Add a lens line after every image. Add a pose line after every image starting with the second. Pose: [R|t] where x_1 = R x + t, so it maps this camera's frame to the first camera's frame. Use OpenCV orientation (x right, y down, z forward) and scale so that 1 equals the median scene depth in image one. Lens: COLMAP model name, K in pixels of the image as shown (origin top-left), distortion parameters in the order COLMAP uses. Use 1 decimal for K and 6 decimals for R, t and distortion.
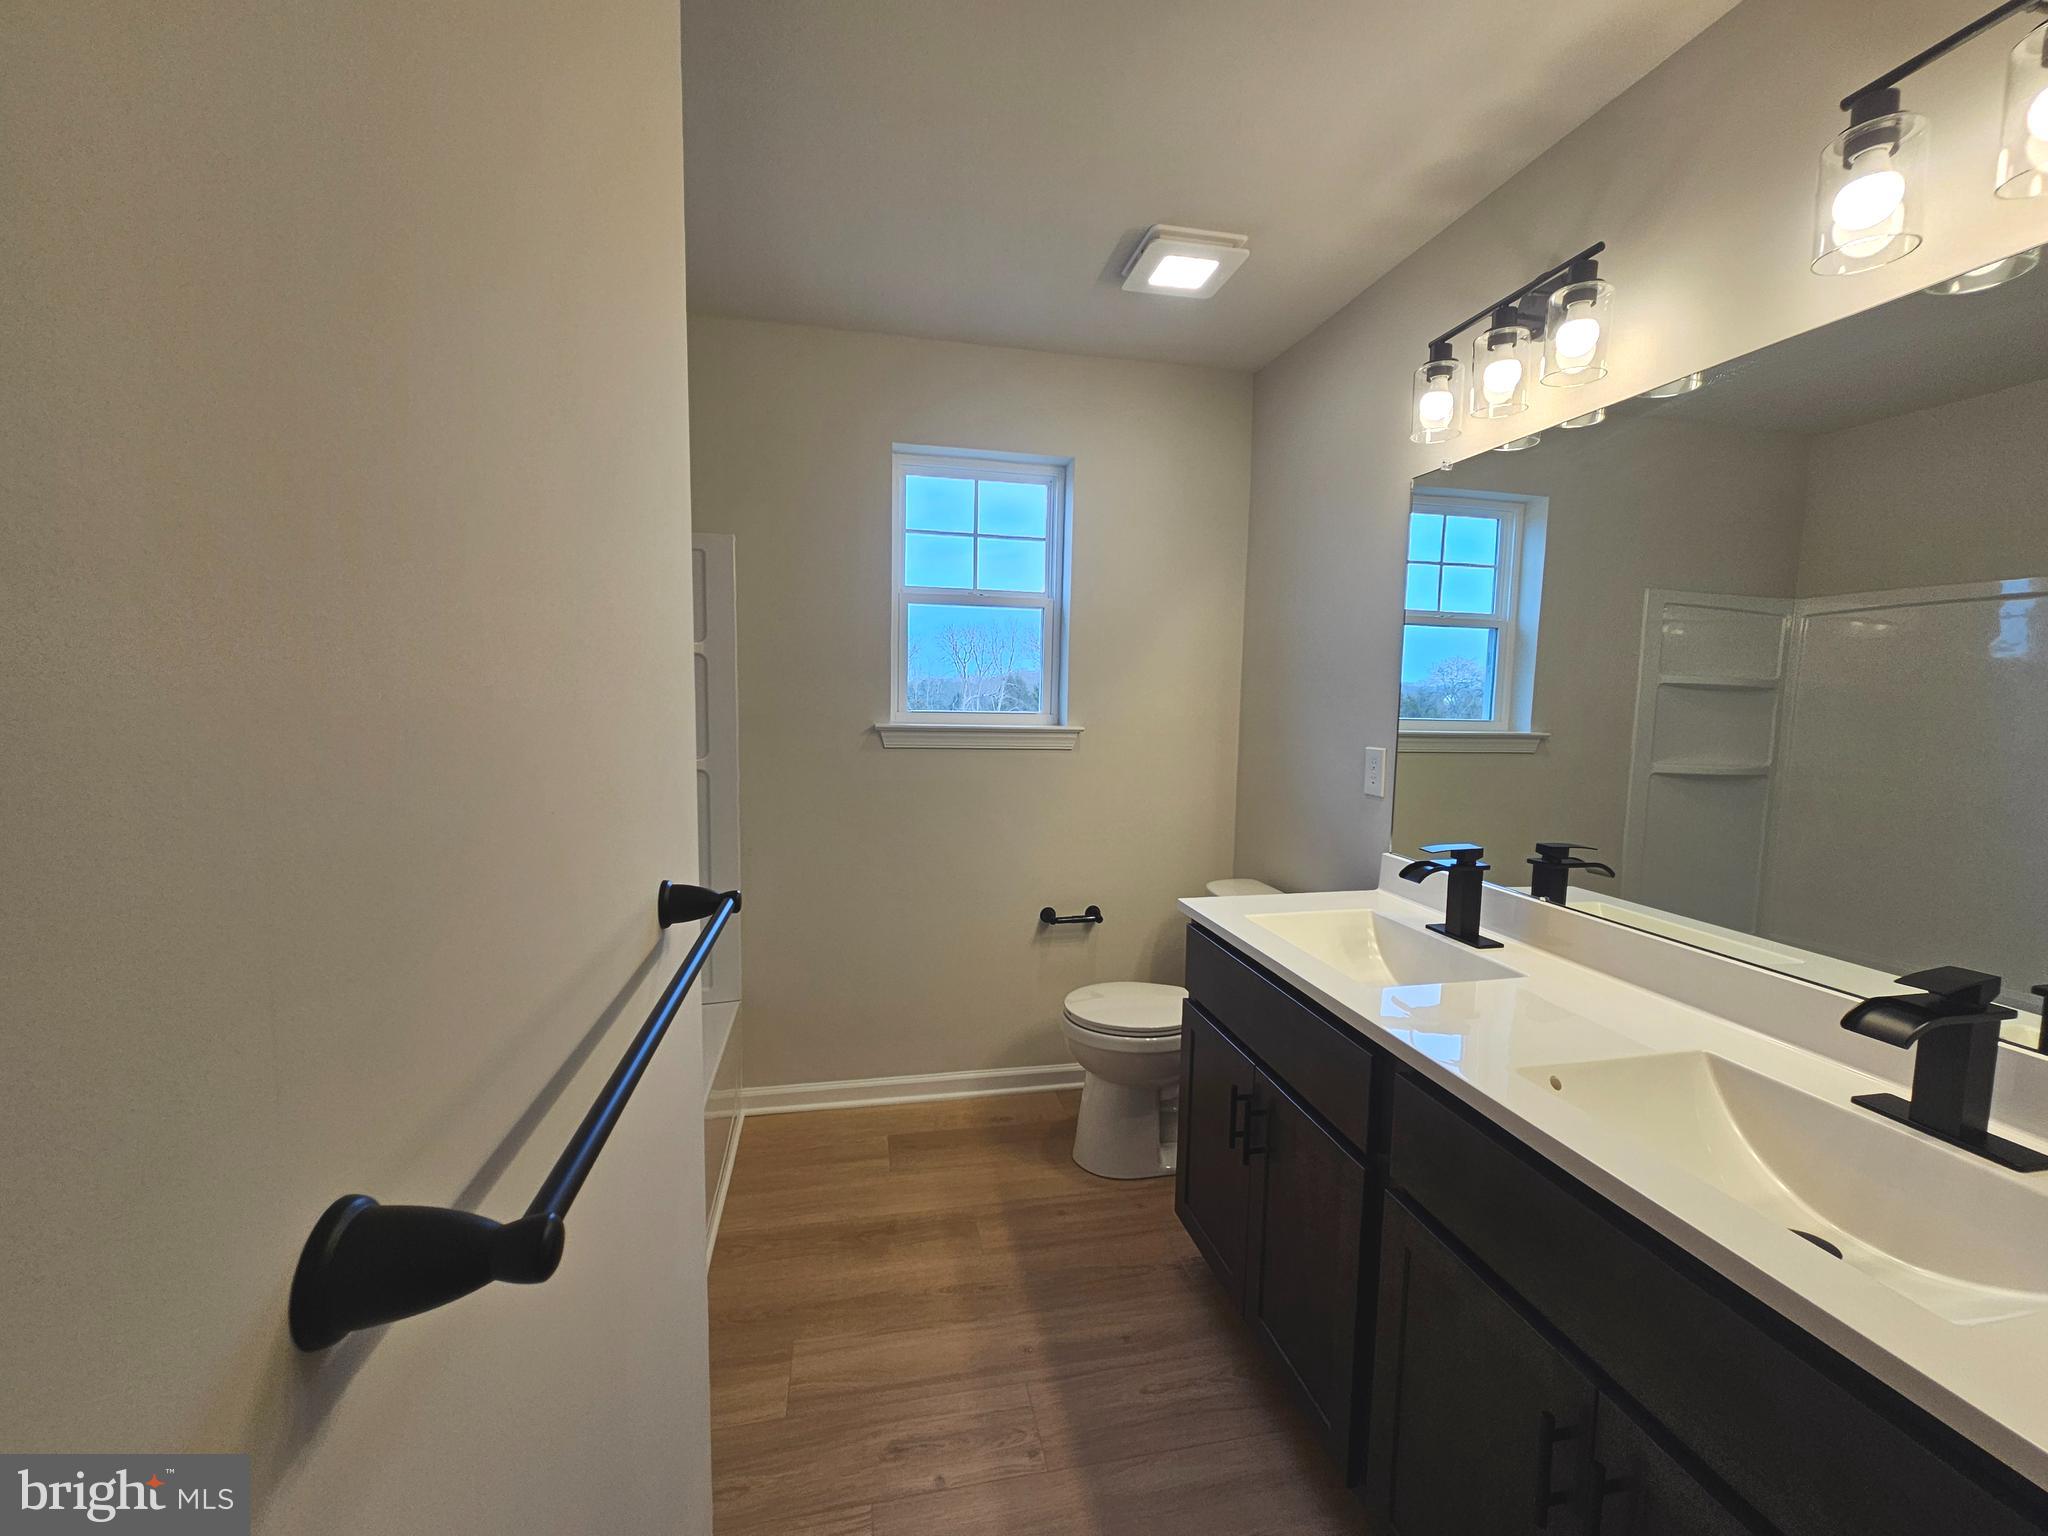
lens RADIAL K [[843.2, 0, 1016.2], [0, 843.2, 765.8], [0, 0, 1]] dist [0.000866, 0.001331]
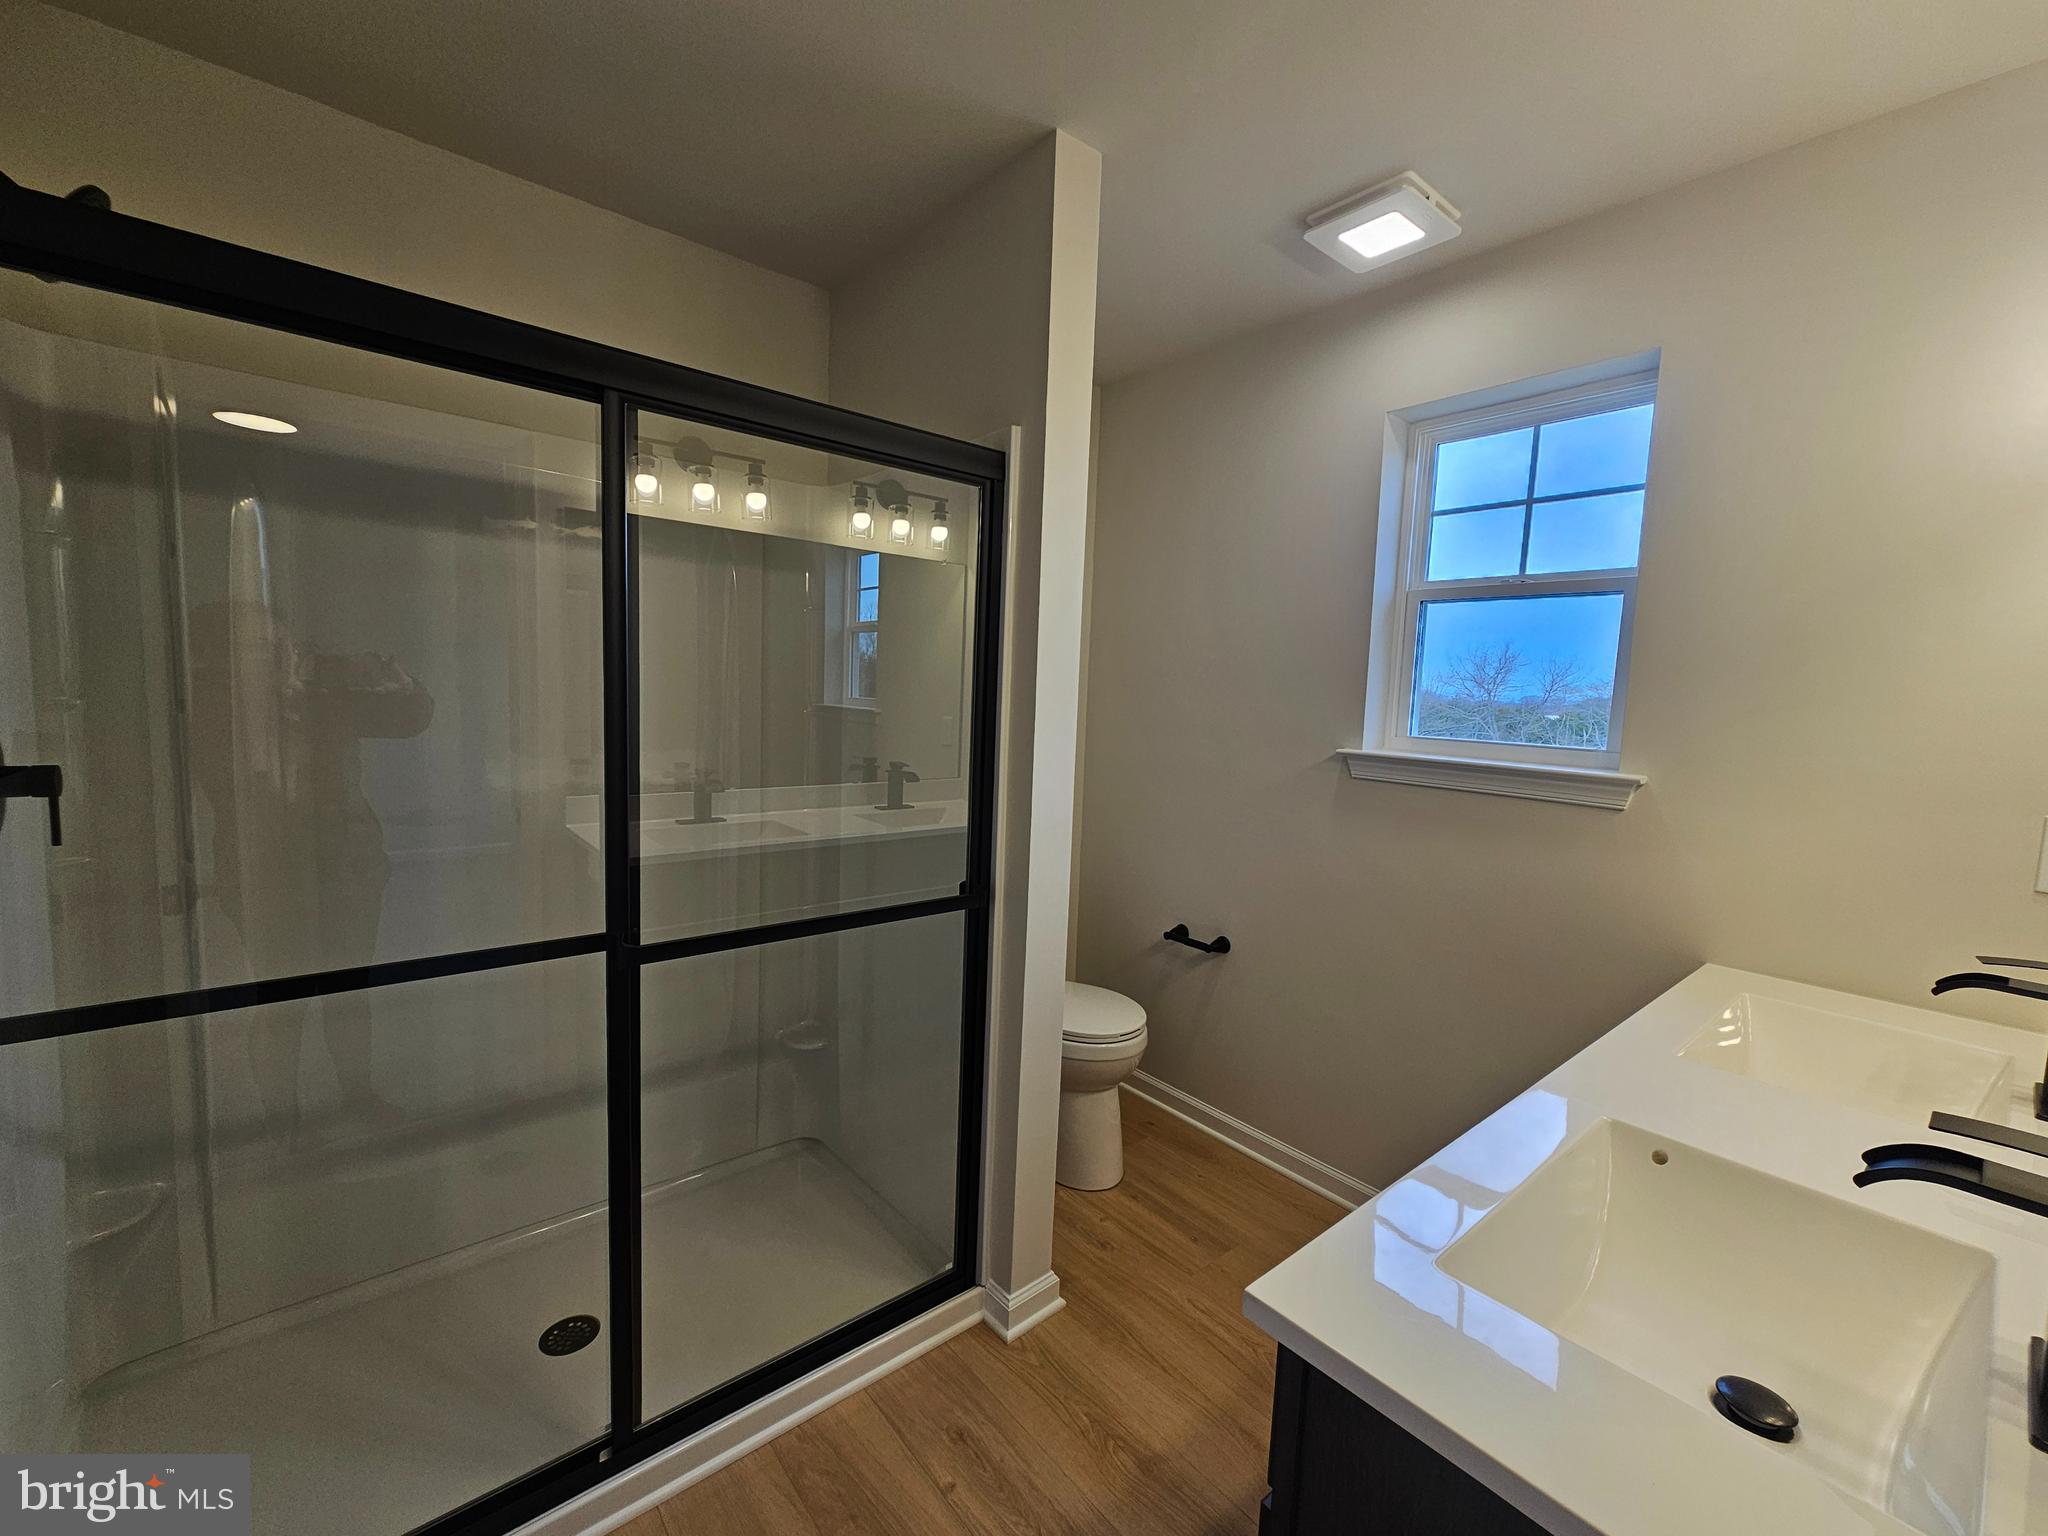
lens RADIAL K [[843.2, 0, 1026.4], [0, 843.2, 769.2], [0, 0, 1]] dist [0.000866, 0.001331]
pose [[0.473683, 0.091600, -0.875919, 0.434778], [-0.098759, 0.993828, 0.050523, -0.041369], [0.875141, 0.062573, 0.479805, 0.306230]]
